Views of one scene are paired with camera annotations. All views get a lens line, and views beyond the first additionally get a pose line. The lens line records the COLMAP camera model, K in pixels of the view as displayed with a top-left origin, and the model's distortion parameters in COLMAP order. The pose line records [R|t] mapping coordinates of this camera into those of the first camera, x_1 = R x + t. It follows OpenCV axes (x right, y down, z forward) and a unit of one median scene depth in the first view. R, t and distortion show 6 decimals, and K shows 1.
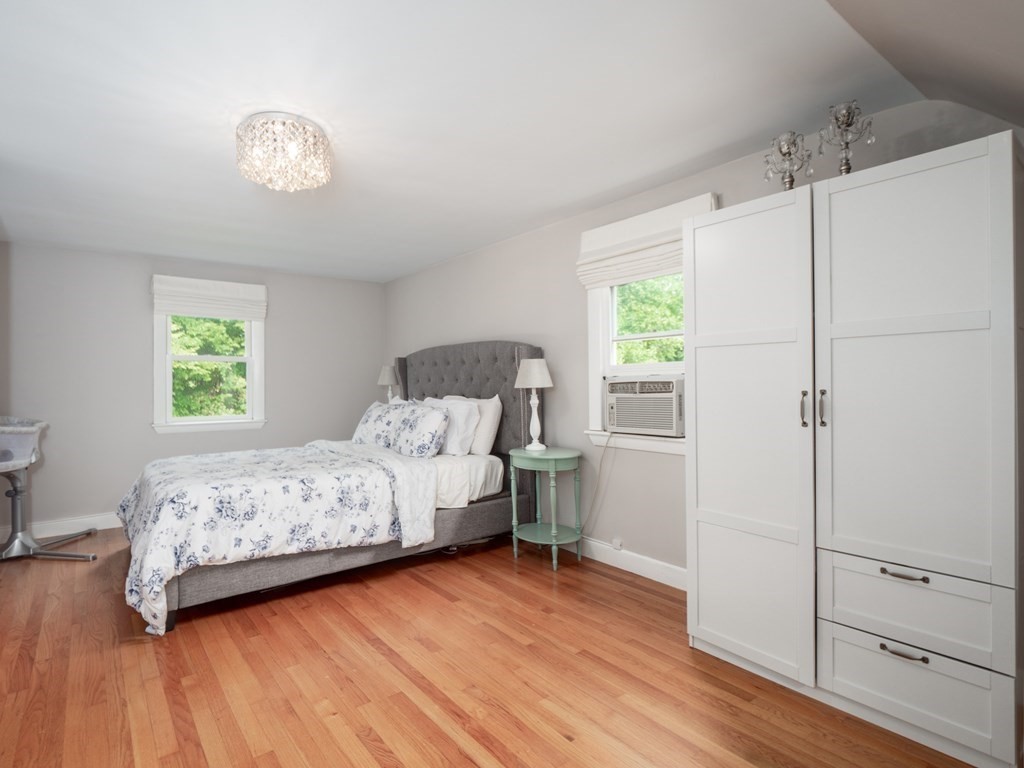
lens RADIAL K [[533.7, 0, 504.2], [0, 533.7, 383.9], [0, 0, 1]] dist [-0.003151, -0.000403]
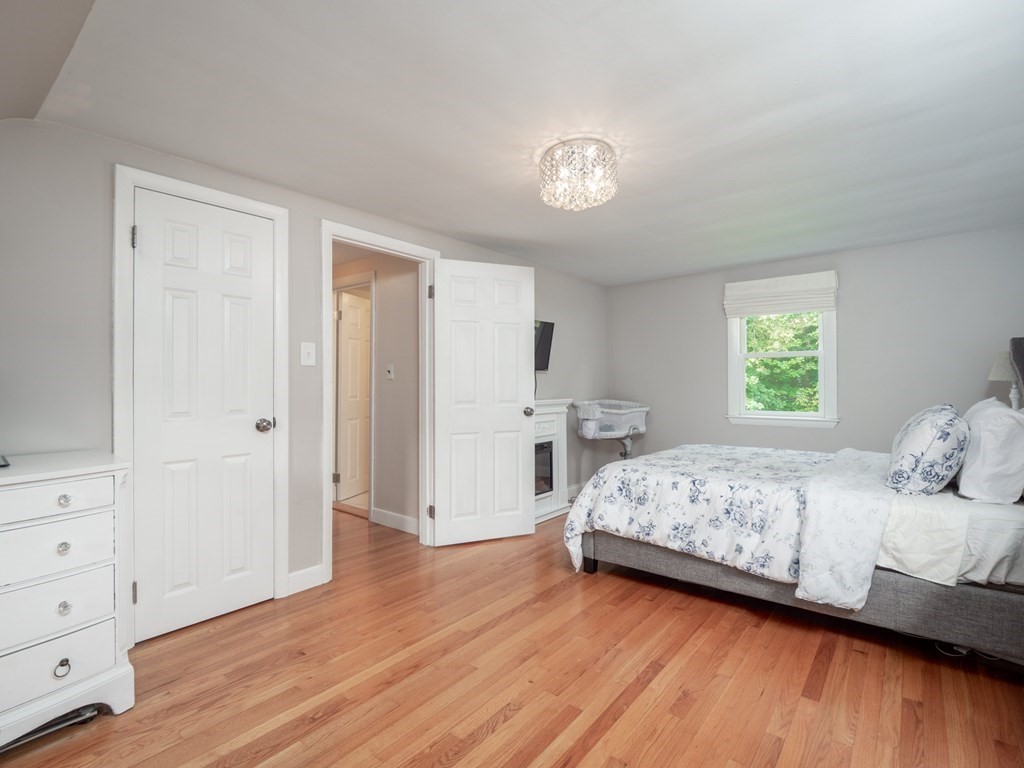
lens RADIAL K [[502.9, 0, 503.3], [0, 502.9, 380.0], [0, 0, 1]] dist [-0.016581, 0.000228]
pose [[0.211504, 0.001850, -0.977375, 0.402551], [0.004513, 0.999986, 0.002869, -0.005503], [0.977367, -0.005018, 0.211492, 0.429739]]
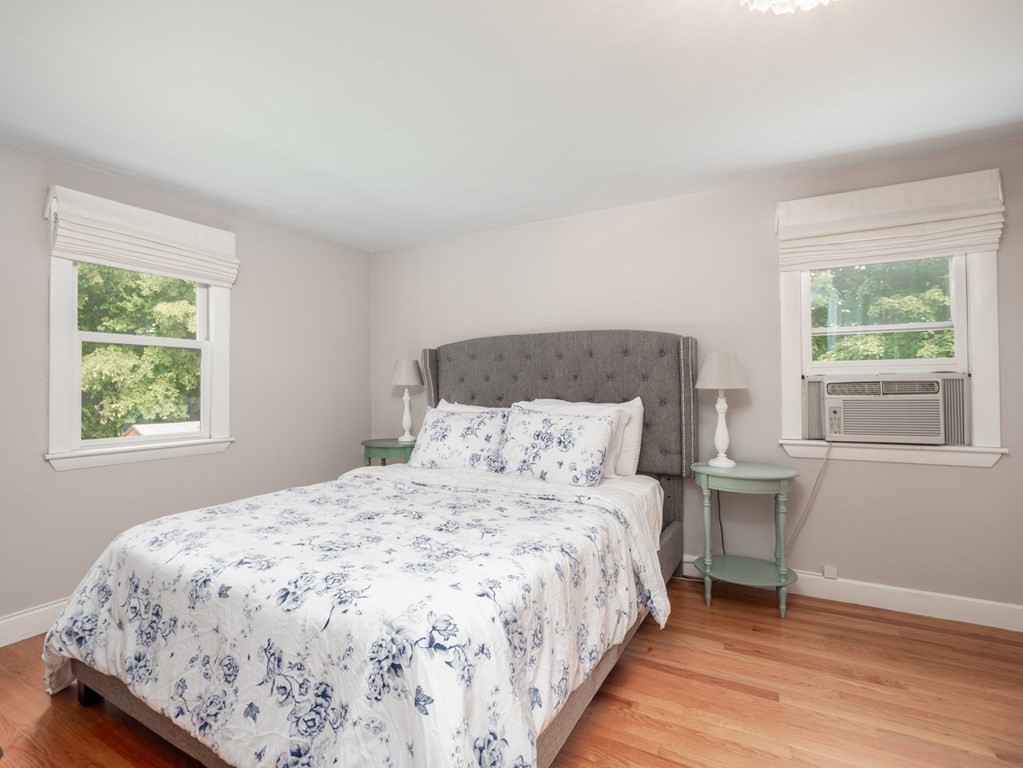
lens RADIAL K [[502.4, 0, 502.8], [0, 502.4, 380.0], [0, 0, 1]] dist [-0.016581, 0.000228]
pose [[0.922078, 0.006325, 0.386952, -0.595179], [-0.002294, 0.999938, -0.010878, 0.003937], [-0.386997, 0.009142, 0.922036, 0.483230]]
